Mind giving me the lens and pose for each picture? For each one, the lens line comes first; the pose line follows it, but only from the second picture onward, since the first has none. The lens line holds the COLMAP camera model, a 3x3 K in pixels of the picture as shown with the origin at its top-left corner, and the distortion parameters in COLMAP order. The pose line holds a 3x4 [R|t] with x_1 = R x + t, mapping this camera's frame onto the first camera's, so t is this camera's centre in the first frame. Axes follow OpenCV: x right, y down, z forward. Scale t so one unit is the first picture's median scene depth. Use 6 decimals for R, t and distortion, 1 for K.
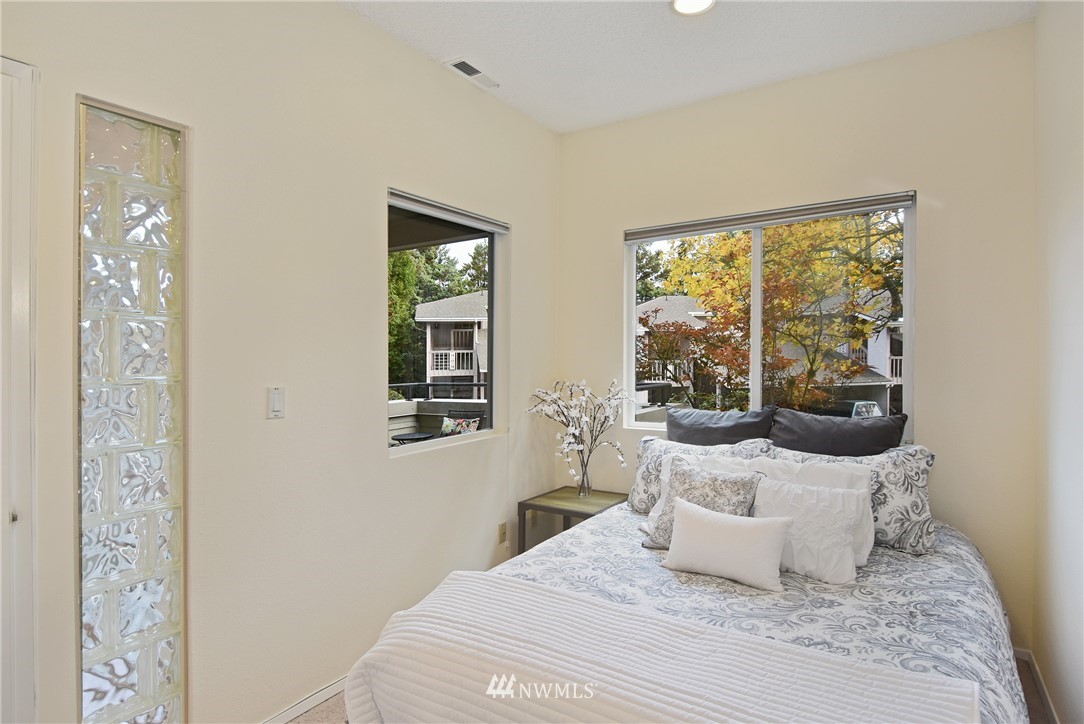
lens RADIAL K [[591.0, 0, 542.0], [0, 591.0, 362.0], [0, 0, 1]] dist [0.025532, -0.047372]
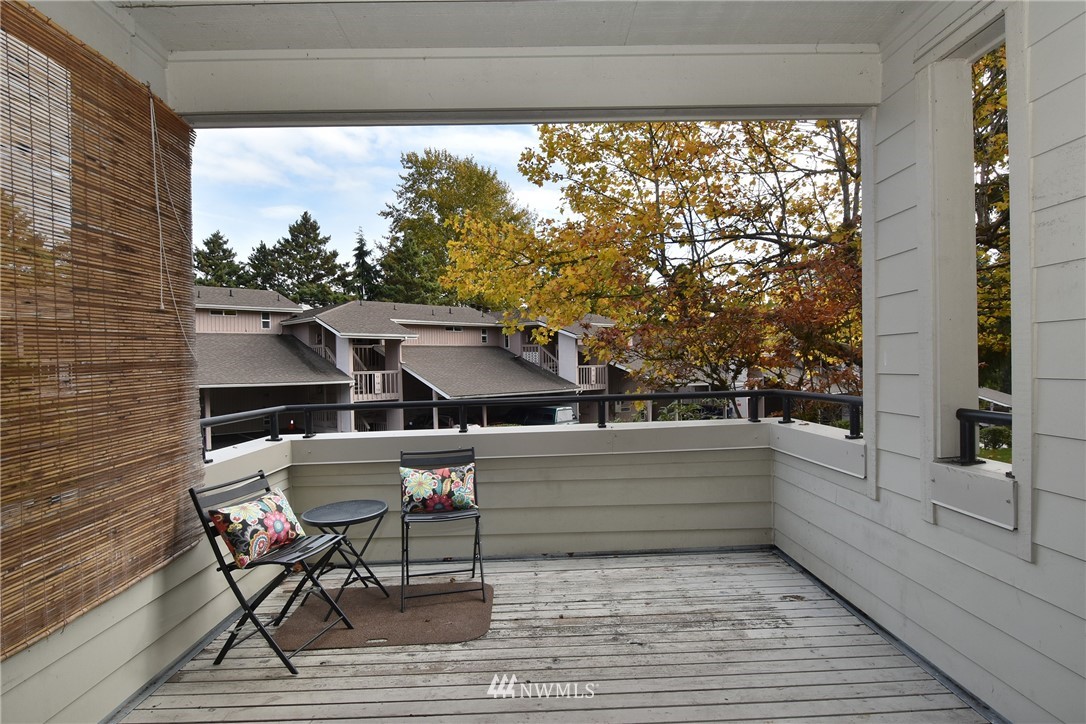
lens RADIAL K [[592.1, 0, 543.0], [0, 592.1, 362.0], [0, 0, 1]] dist [0.025532, -0.047372]
pose [[0.826484, -0.001610, 0.562957, -0.068847], [0.013256, 0.999774, -0.016601, 0.001481], [-0.562803, 0.021183, 0.826319, 0.090492]]
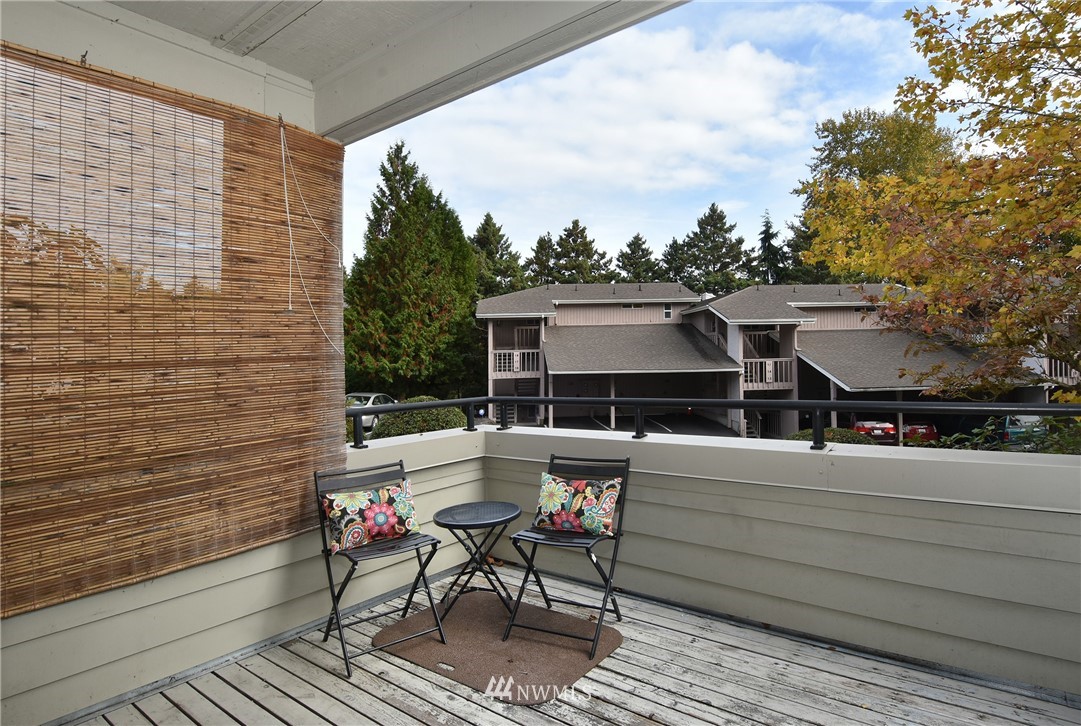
lens RADIAL K [[591.9, 0, 547.5], [0, 591.9, 336.7], [0, 0, 1]] dist [0.027789, -0.049645]
pose [[0.995918, -0.012664, -0.089365, -0.022251], [0.008711, 0.998972, -0.044491, 0.000869], [0.089837, 0.043531, 0.995005, 0.098131]]
